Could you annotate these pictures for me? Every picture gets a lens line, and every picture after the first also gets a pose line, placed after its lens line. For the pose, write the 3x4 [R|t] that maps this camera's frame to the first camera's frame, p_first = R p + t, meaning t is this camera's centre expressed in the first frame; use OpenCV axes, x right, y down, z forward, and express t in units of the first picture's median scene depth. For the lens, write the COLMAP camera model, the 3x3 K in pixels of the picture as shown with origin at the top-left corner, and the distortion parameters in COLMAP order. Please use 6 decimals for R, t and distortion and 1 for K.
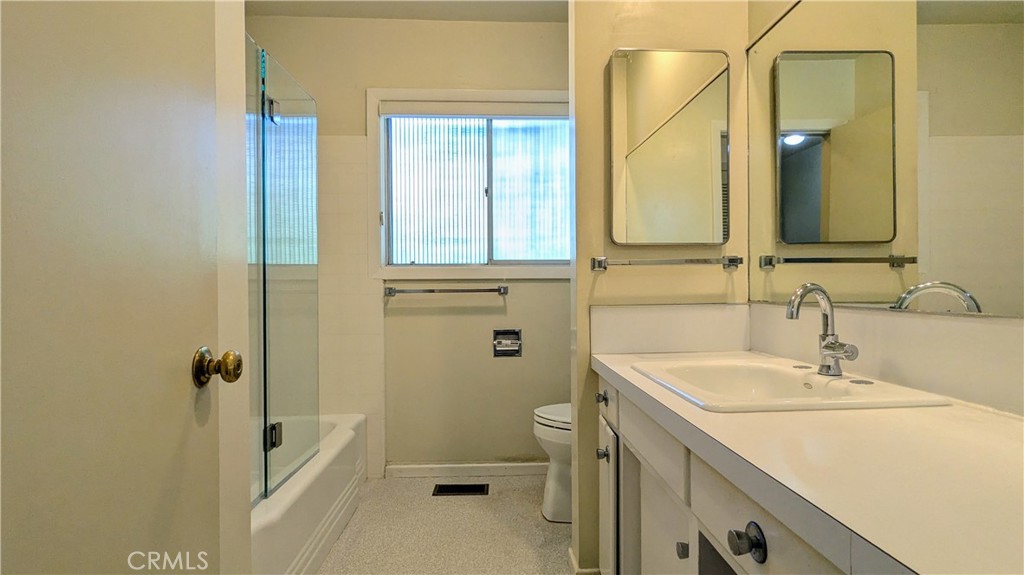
lens RADIAL K [[488.2, 0, 514.0], [0, 488.2, 289.9], [0, 0, 1]] dist [0.013422, 0.000295]
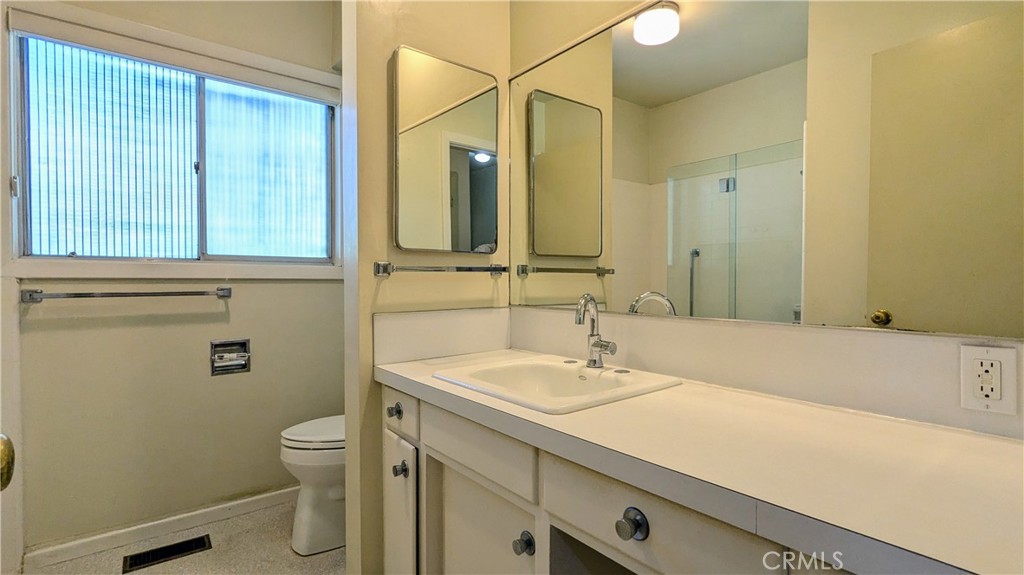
lens RADIAL K [[488.2, 0, 514.0], [0, 488.2, 289.9], [0, 0, 1]] dist [0.013422, 0.000295]
pose [[0.813119, -0.003322, 0.582088, -0.115245], [-0.004767, 0.999912, 0.012366, -0.017469], [-0.582078, -0.012830, 0.813032, 0.056728]]
